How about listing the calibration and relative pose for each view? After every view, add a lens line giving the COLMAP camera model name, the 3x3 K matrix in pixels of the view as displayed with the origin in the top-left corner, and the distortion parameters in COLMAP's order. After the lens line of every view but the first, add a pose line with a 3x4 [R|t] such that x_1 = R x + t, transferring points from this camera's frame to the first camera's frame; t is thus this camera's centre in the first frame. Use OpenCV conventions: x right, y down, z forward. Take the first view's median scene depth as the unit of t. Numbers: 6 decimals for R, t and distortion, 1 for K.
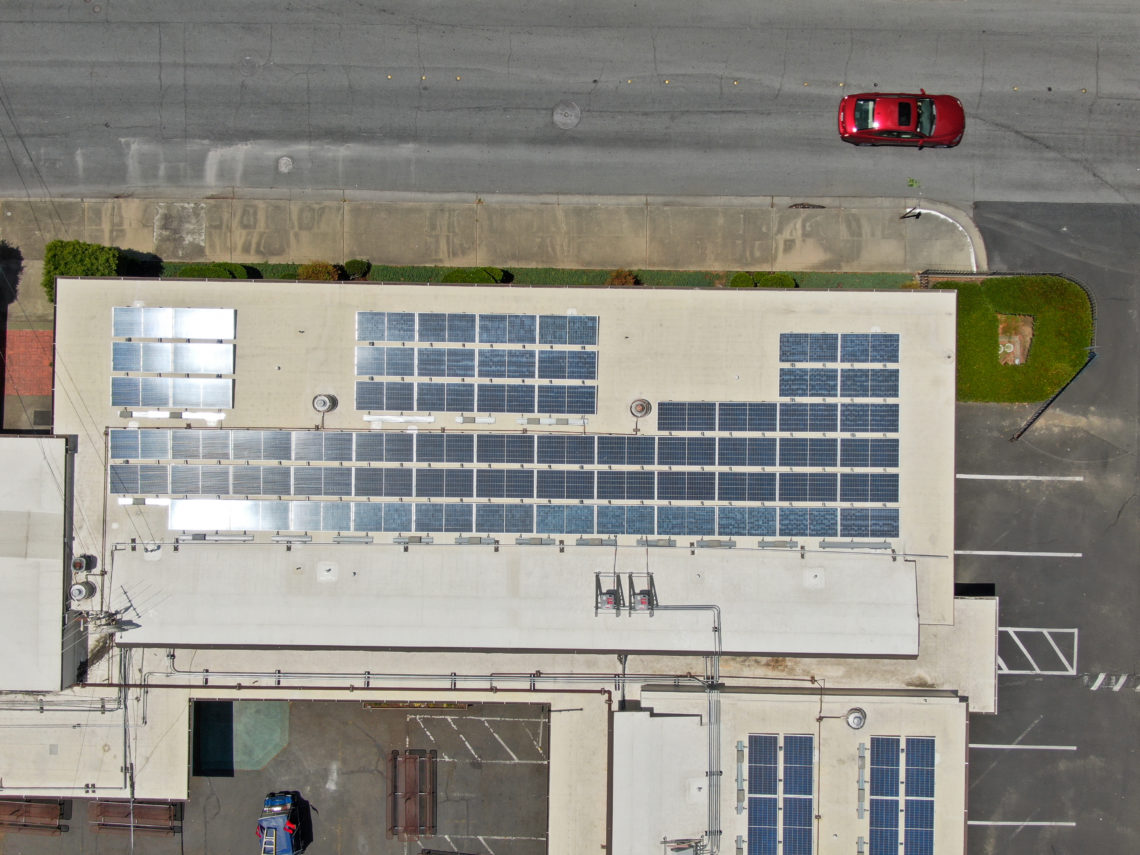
lens RADIAL K [[1394.5, 0, 574.8], [0, 1394.5, 434.0], [0, 0, 1]] dist [0.020318, 0.000000]
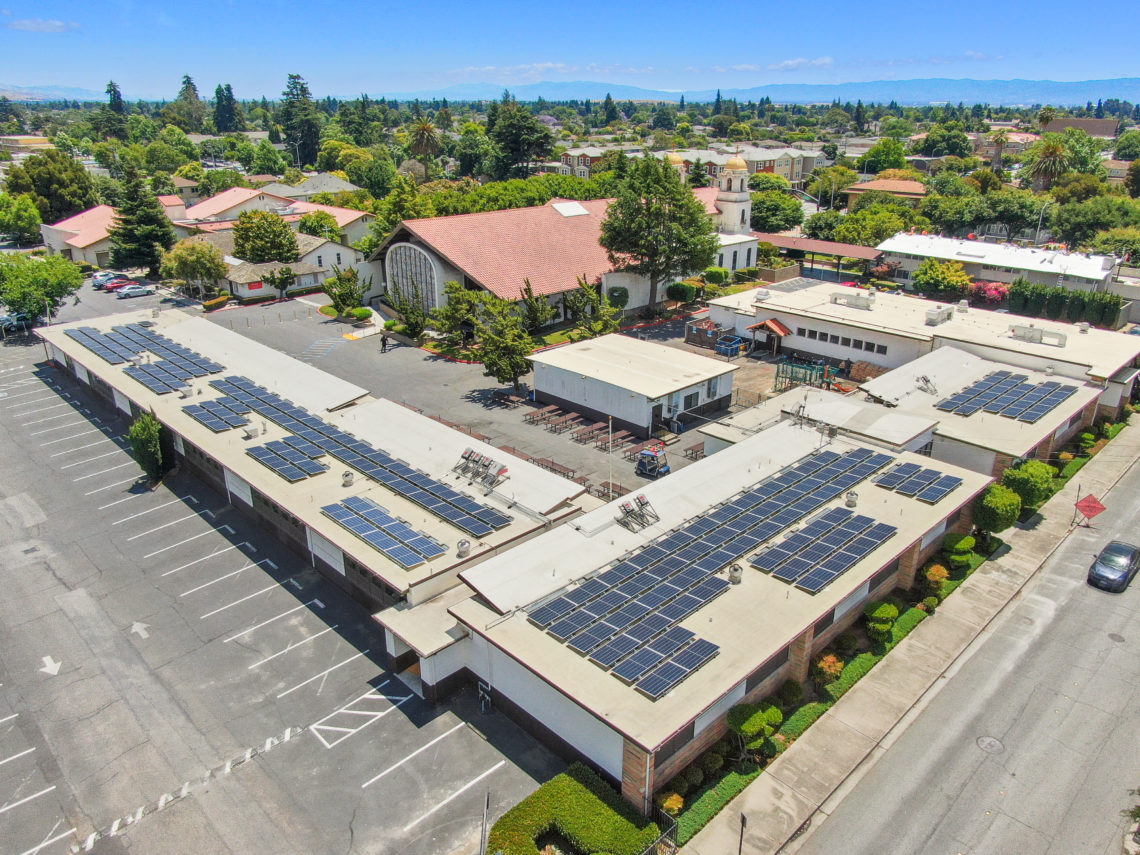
lens RADIAL K [[814.9, 0, 568.6], [0, 814.9, 427.9], [0, 0, 1]] dist [-0.013643, -0.005028]
pose [[-0.704281, 0.265663, -0.658340, 0.629716], [-0.709900, -0.256310, 0.656009, -0.376992], [0.005538, 0.929370, 0.369109, 0.580343]]
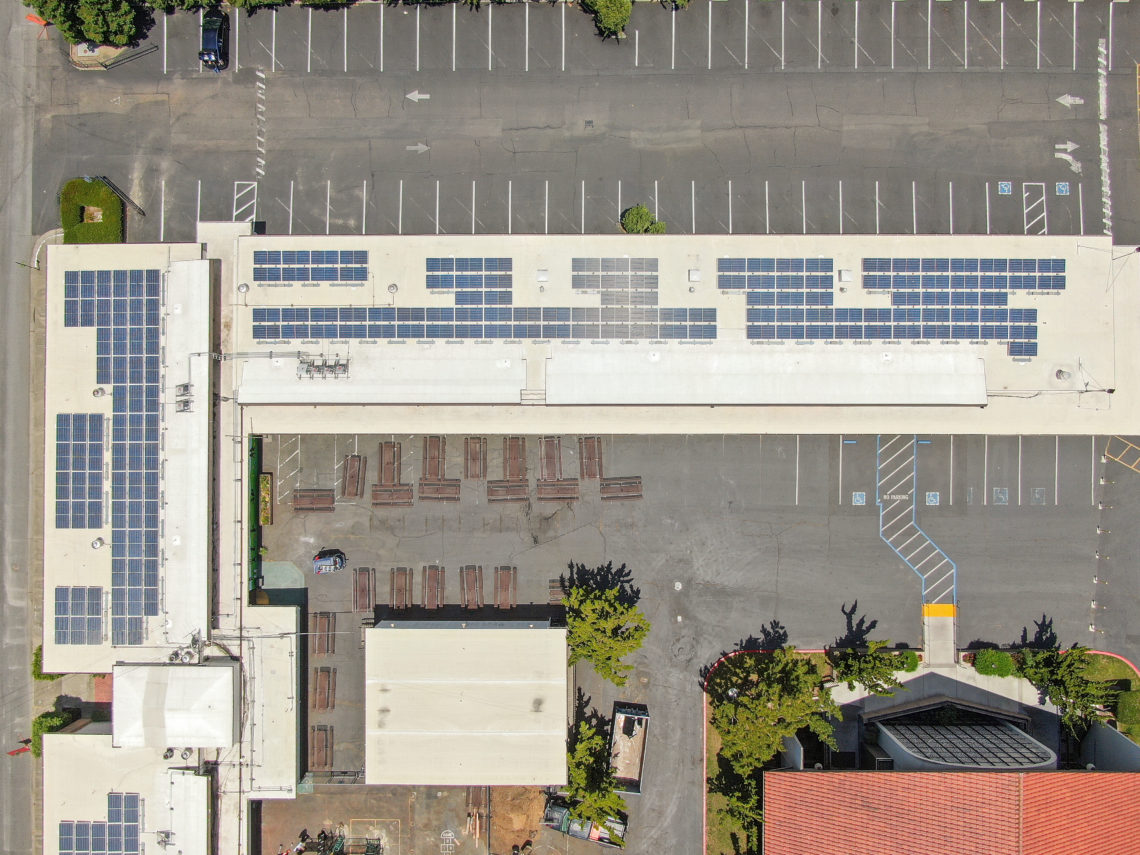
lens RADIAL K [[814.9, 0, 573.4], [0, 814.9, 422.3], [0, 0, 1]] dist [-0.013643, -0.005028]
pose [[-0.015235, -0.999752, 0.016216, -0.028115], [0.999876, -0.015168, 0.004219, 0.687954], [-0.003972, 0.016278, 0.999860, -0.222042]]
